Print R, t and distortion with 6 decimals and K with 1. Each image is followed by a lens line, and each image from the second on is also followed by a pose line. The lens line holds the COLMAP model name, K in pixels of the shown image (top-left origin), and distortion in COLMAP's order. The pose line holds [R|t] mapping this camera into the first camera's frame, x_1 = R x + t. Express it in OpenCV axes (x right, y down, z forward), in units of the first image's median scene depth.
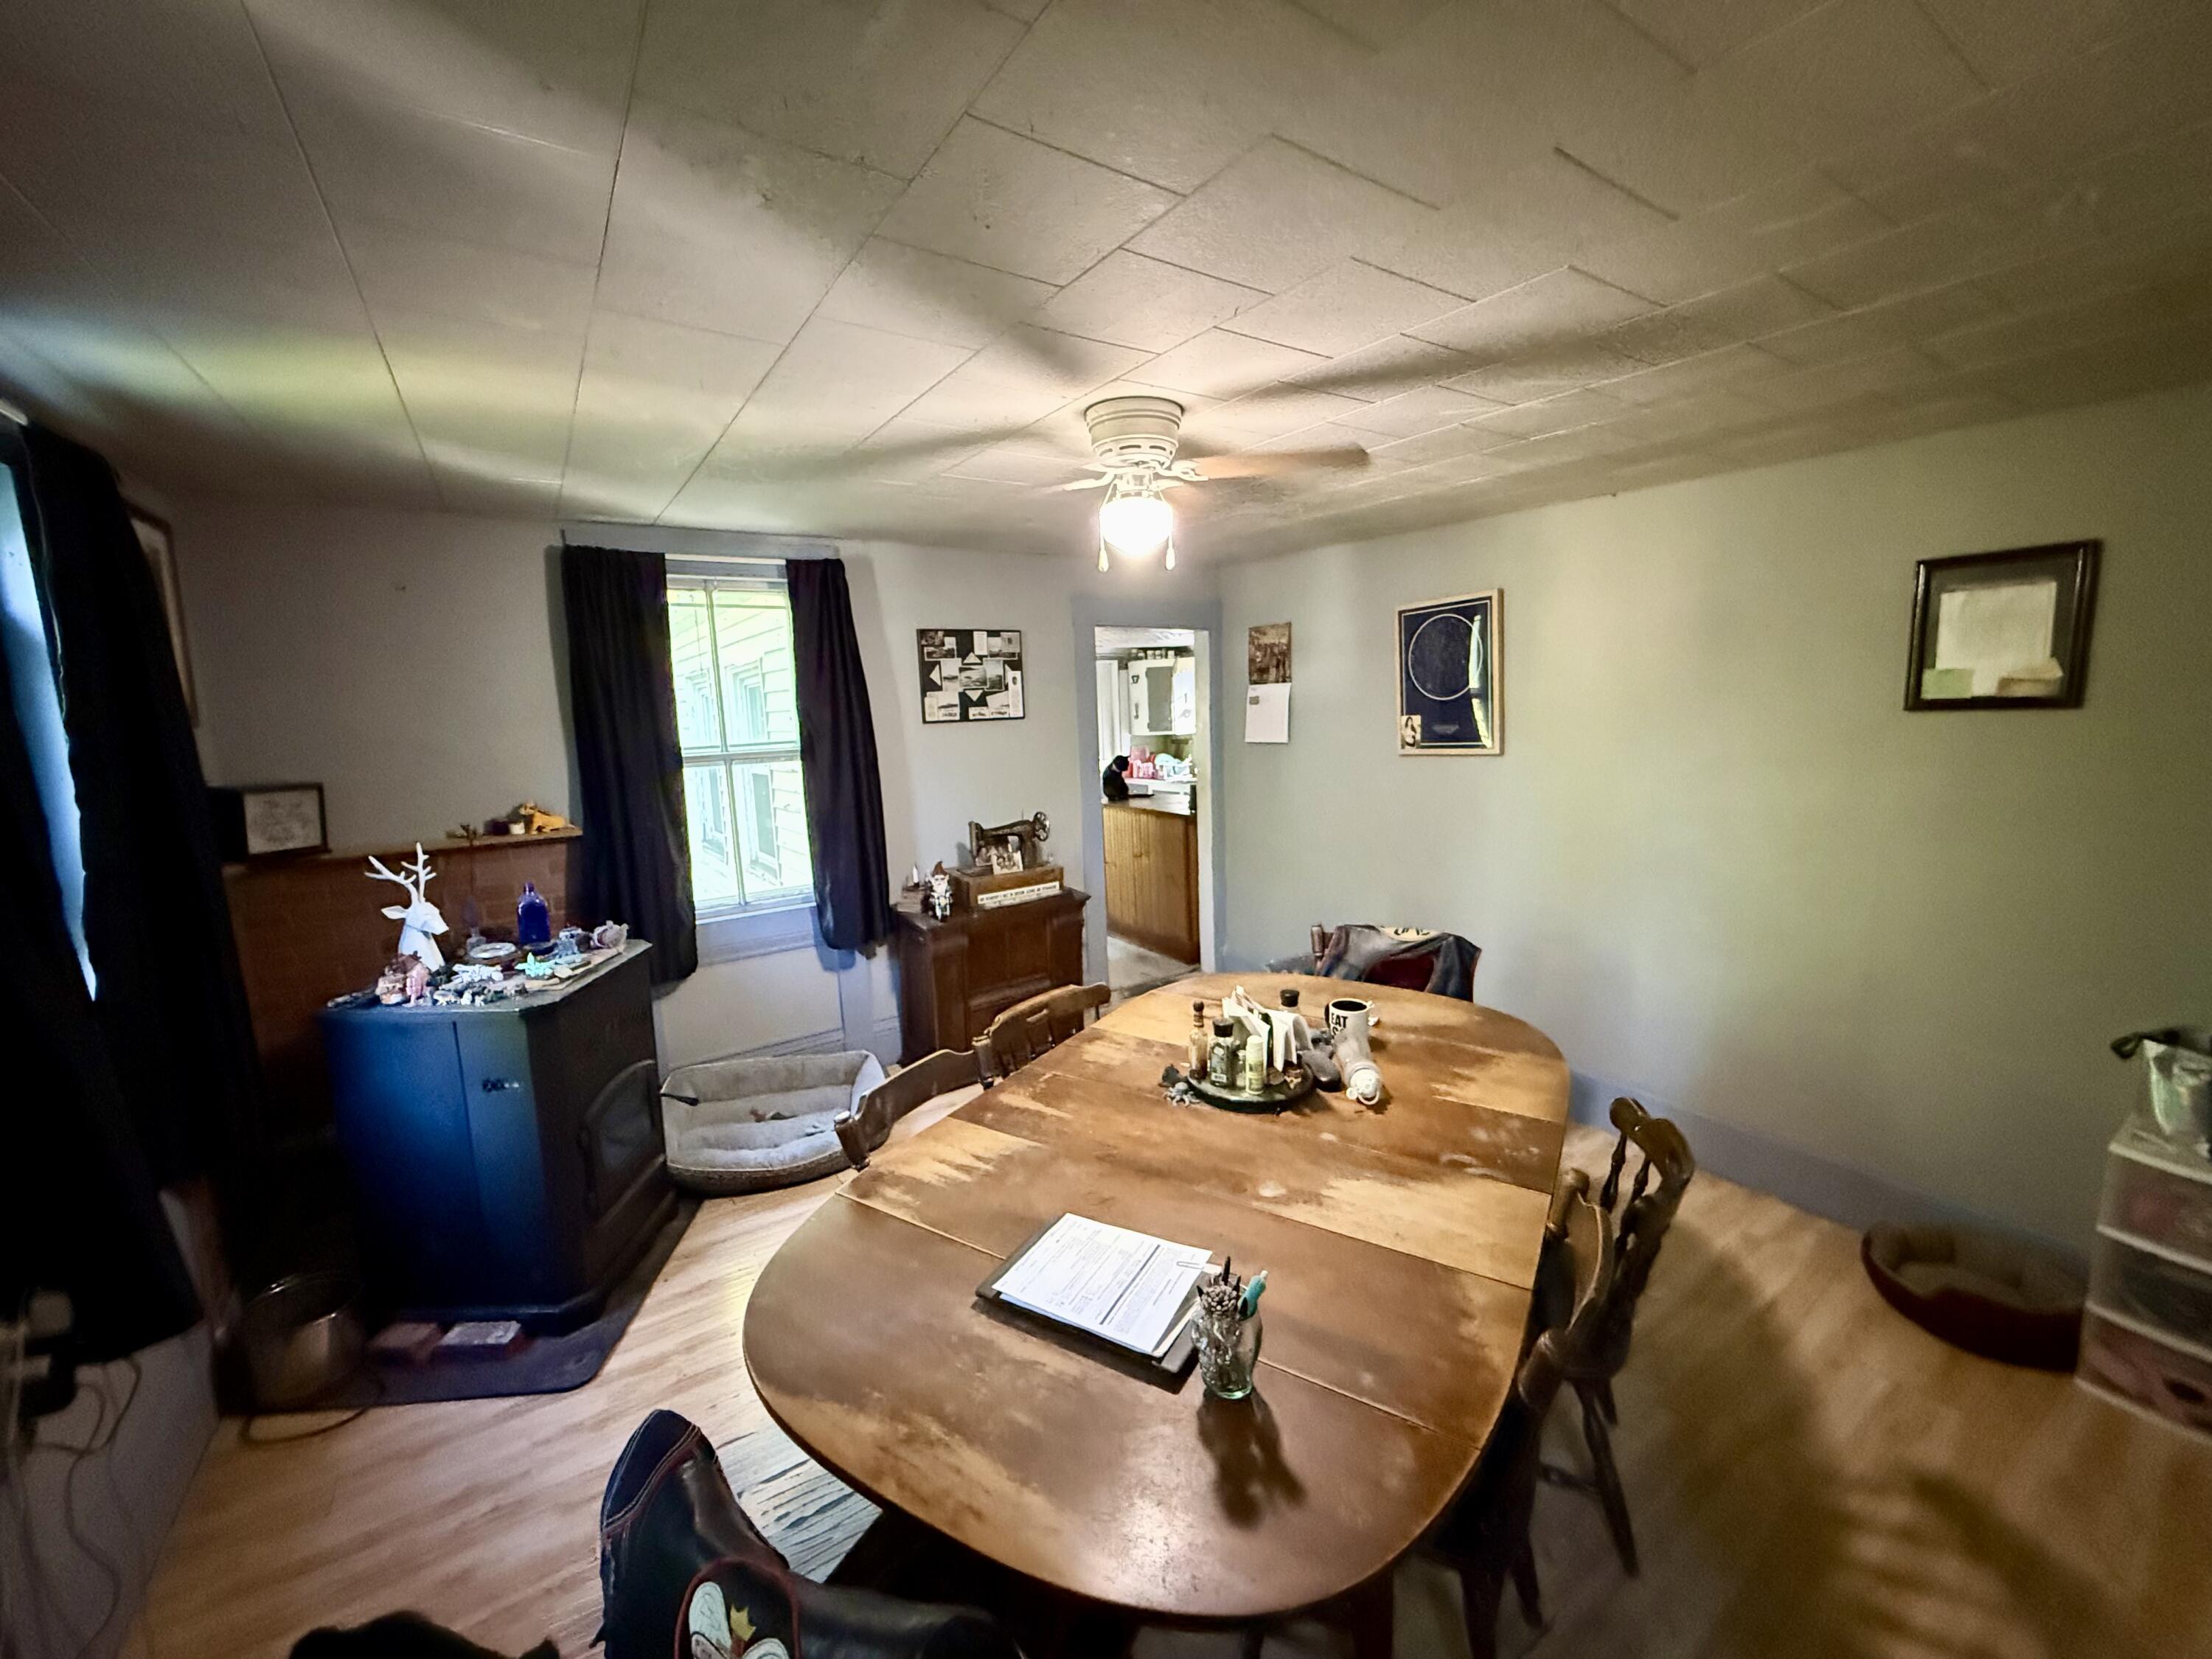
lens RADIAL K [[882.3, 0, 1106.0], [0, 882.3, 829.5], [0, 0, 1]] dist [-0.000350, 0.000296]
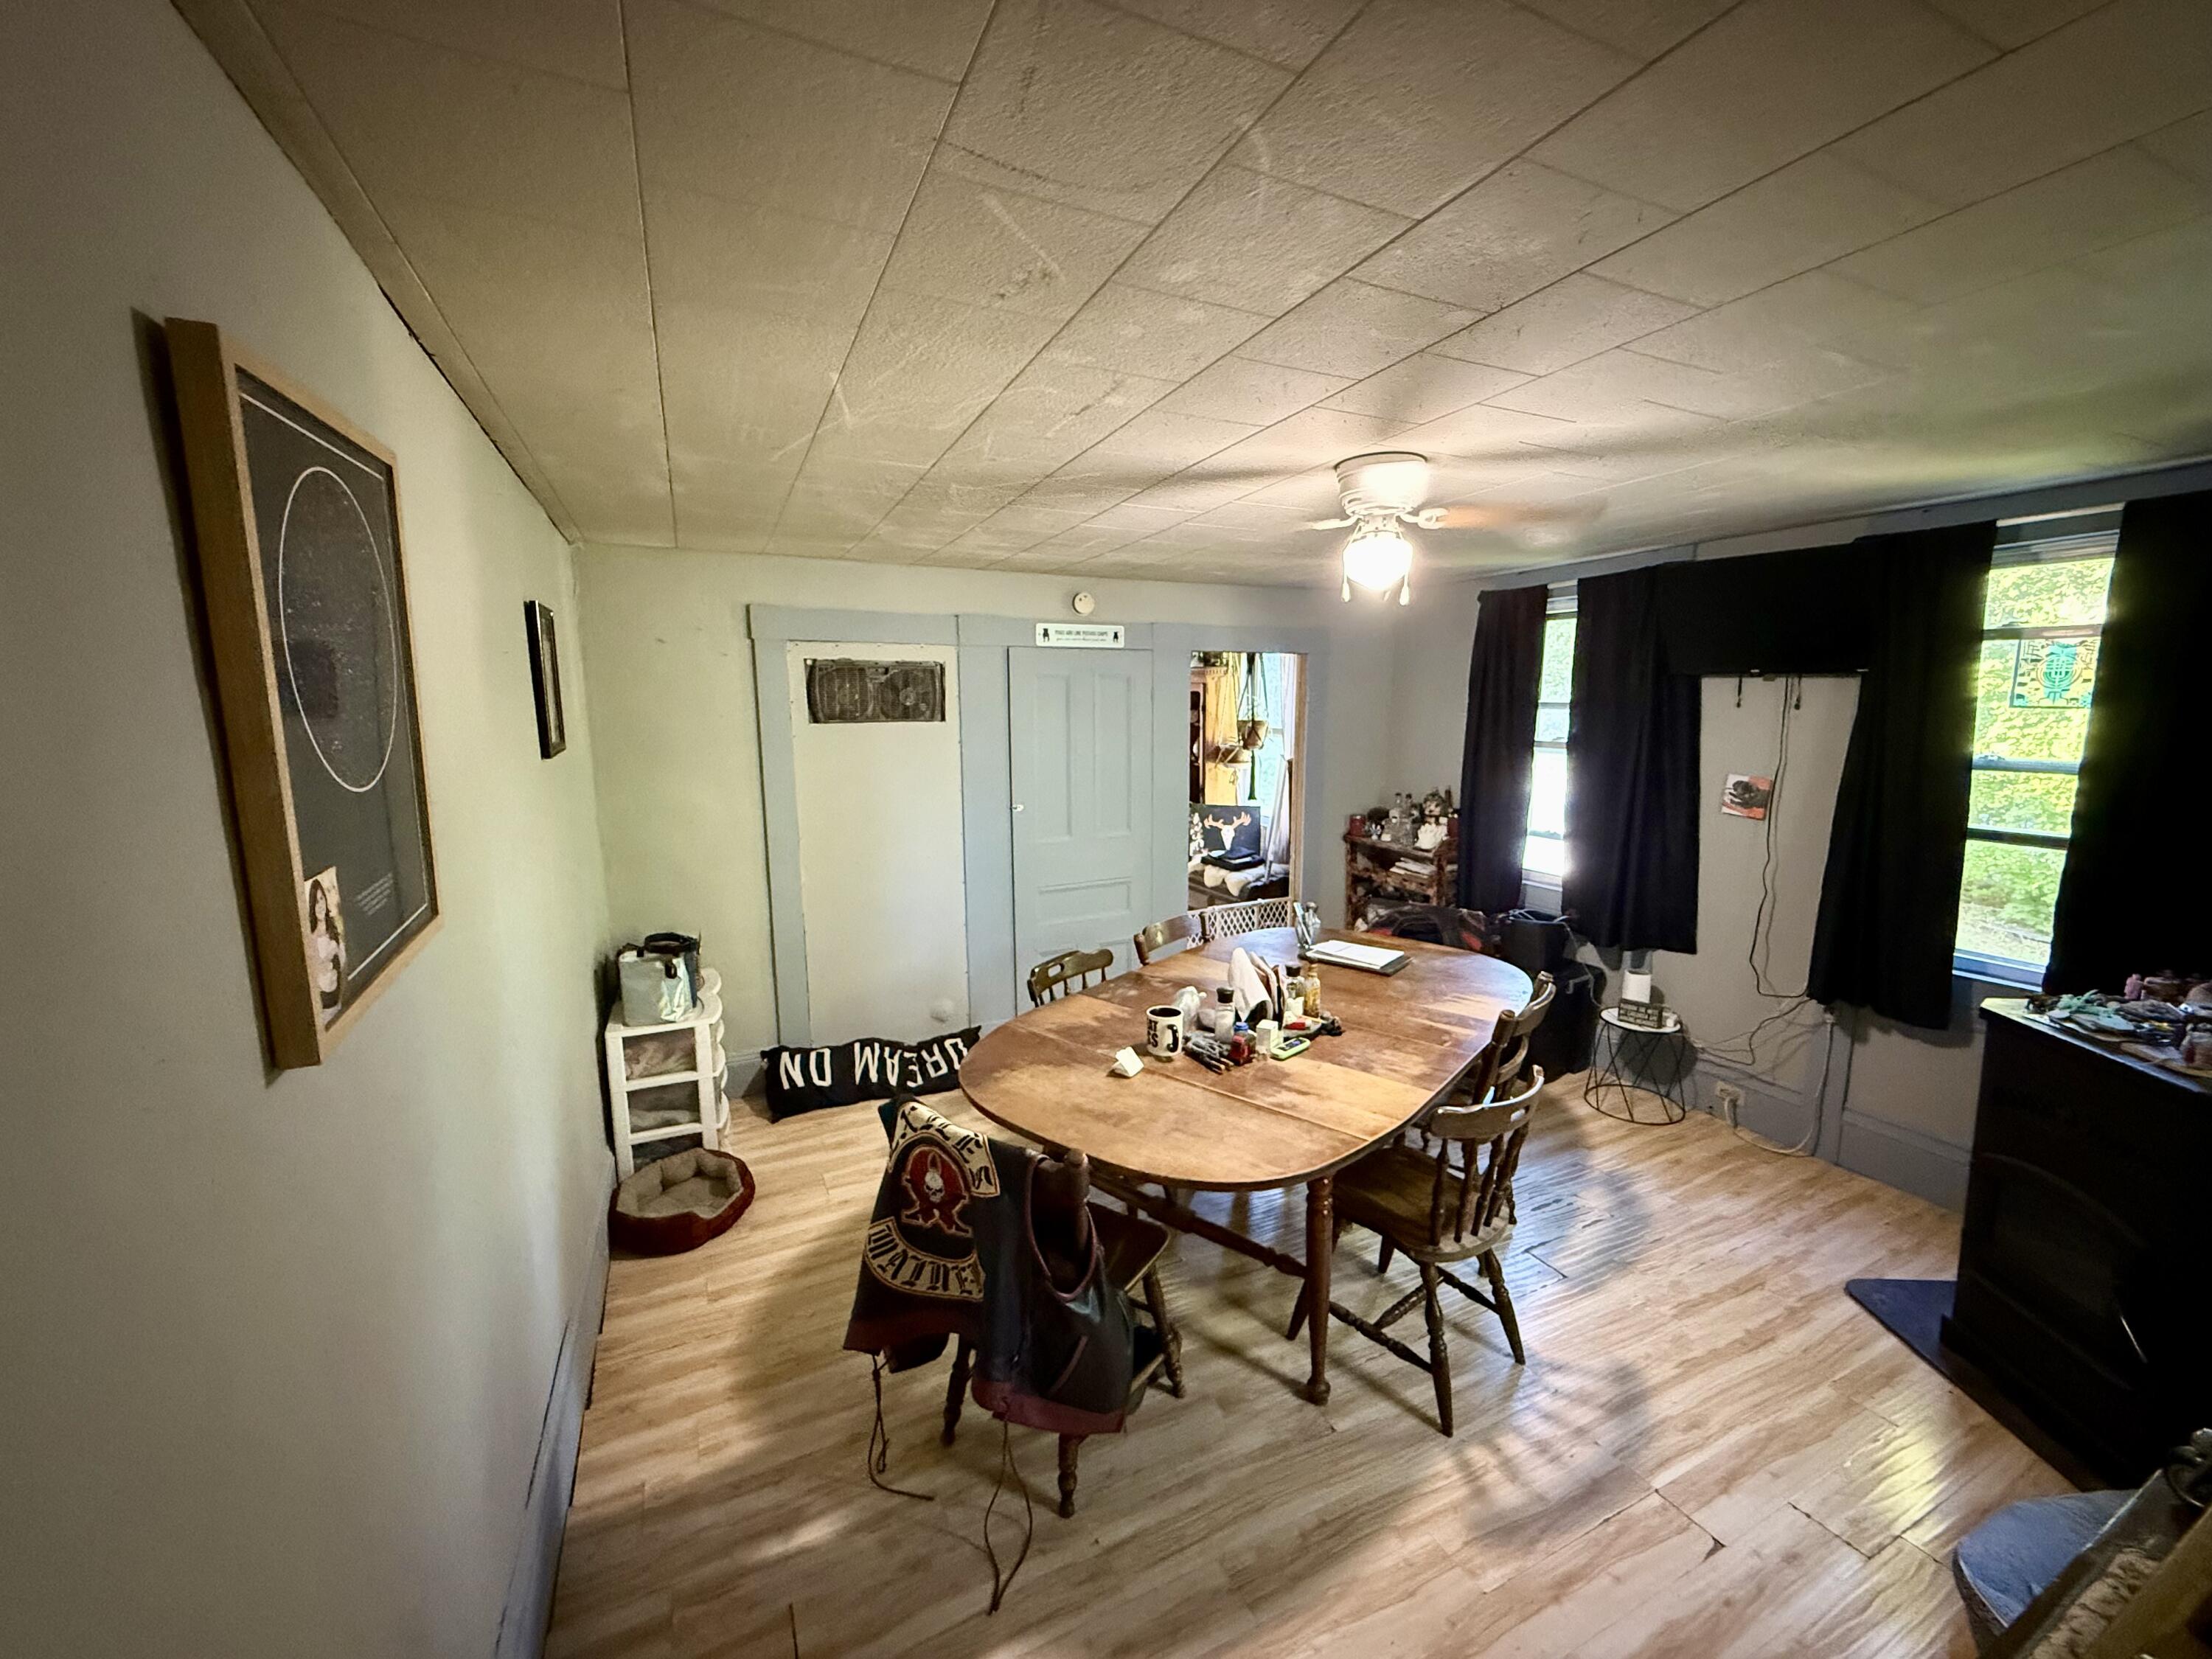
lens RADIAL K [[880.2, 0, 1106.0], [0, 880.2, 829.5], [0, 0, 1]] dist [-0.000811, 0.000096]
pose [[-0.988911, 0.013221, 0.147919, 0.199627], [0.055759, 0.956215, 0.287304, -0.341243], [-0.137644, 0.292366, -0.946349, 2.081861]]
